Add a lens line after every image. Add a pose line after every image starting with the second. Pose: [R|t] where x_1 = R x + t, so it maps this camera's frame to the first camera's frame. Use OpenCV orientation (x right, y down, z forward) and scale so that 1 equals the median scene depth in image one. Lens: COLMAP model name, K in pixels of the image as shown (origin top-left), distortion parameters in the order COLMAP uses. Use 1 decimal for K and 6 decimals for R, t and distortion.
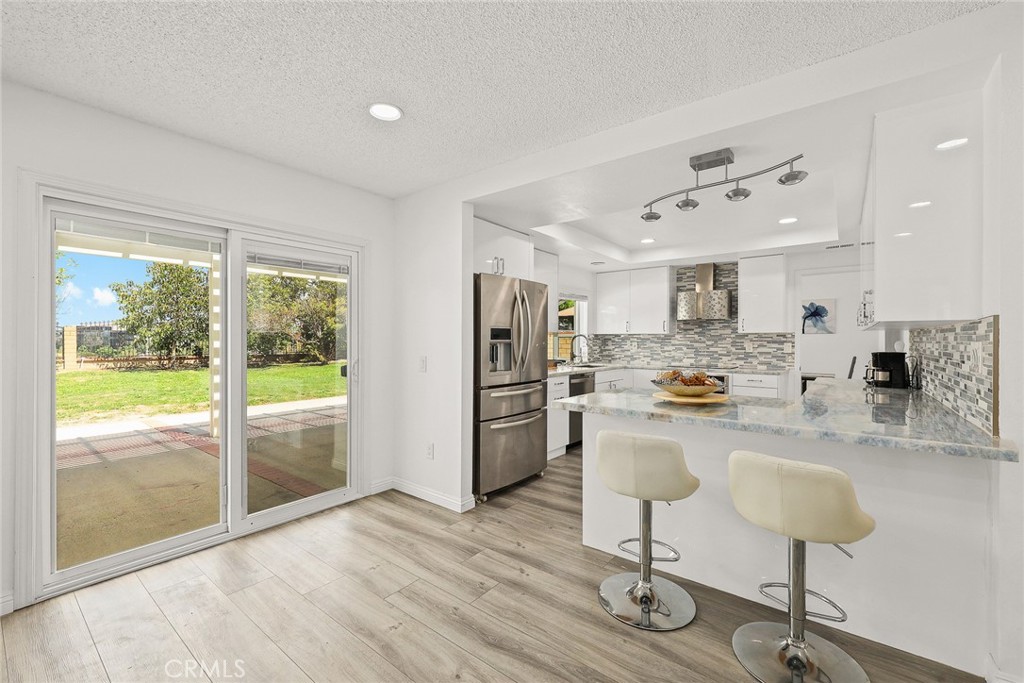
lens RADIAL K [[430.0, 0, 510.6], [0, 430.0, 340.5], [0, 0, 1]] dist [-0.000467, 0.000064]
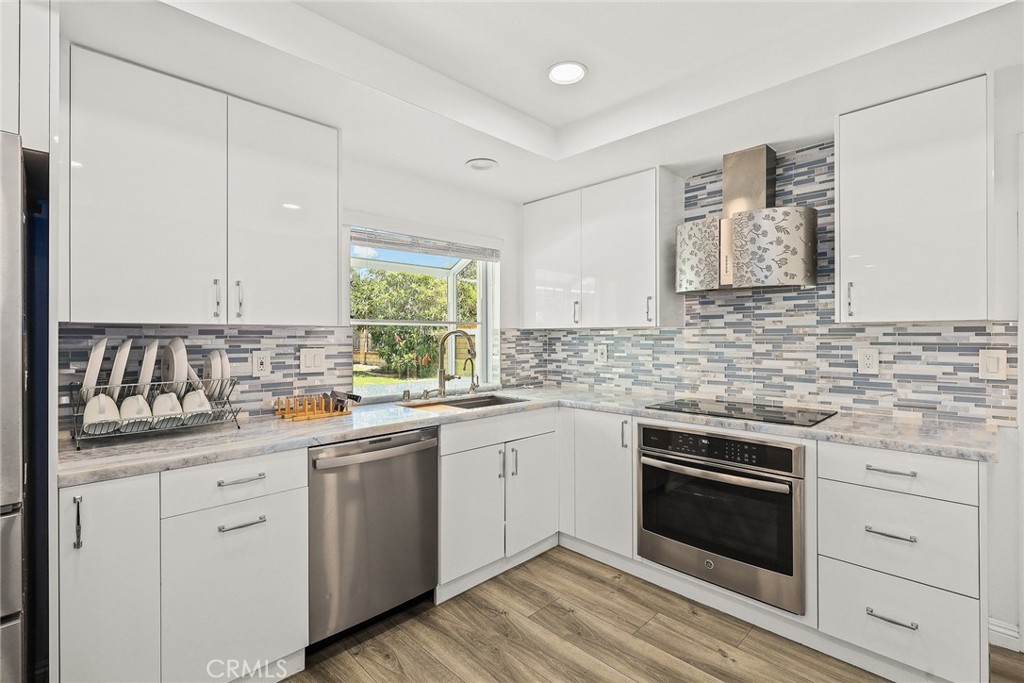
lens RADIAL K [[463.3, 0, 515.5], [0, 463.3, 336.5], [0, 0, 1]] dist [0.001188, 0.000328]
pose [[0.991972, -0.005418, -0.126345, 0.305822], [0.005140, 0.999984, -0.002530, -0.005934], [0.126357, 0.001860, 0.991983, 0.568407]]
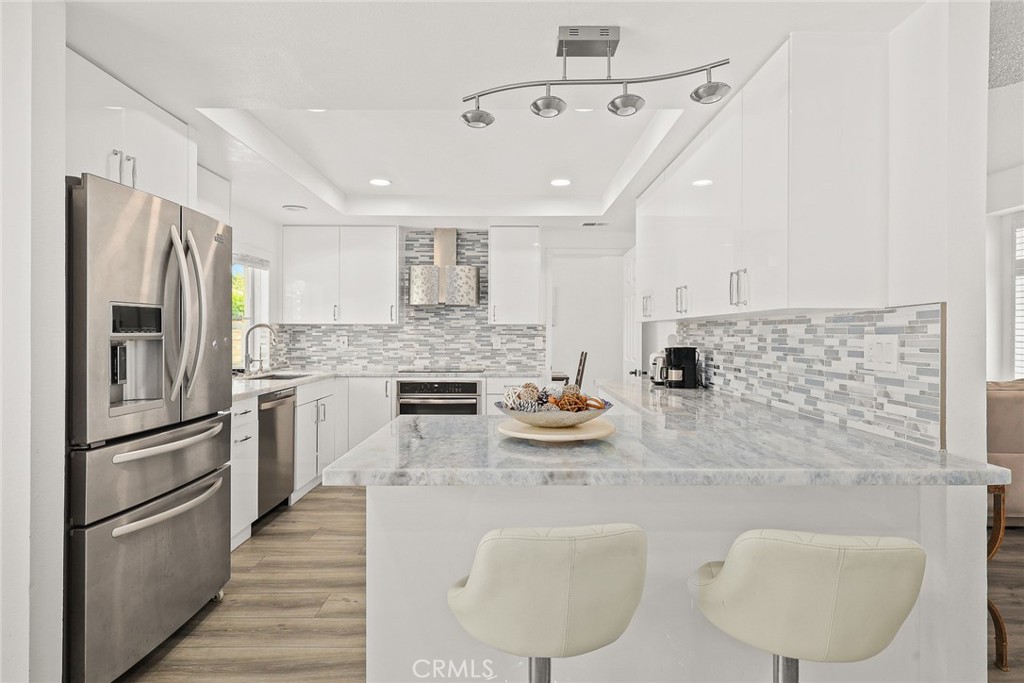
lens RADIAL K [[561.9, 0, 514.6], [0, 561.9, 333.4], [0, 0, 1]] dist [-0.003344, -0.000667]
pose [[0.782140, 0.000073, 0.623103, -0.051196], [0.000873, 0.999999, -0.001213, 0.000281], [-0.623102, 0.001492, 0.782139, 0.191150]]
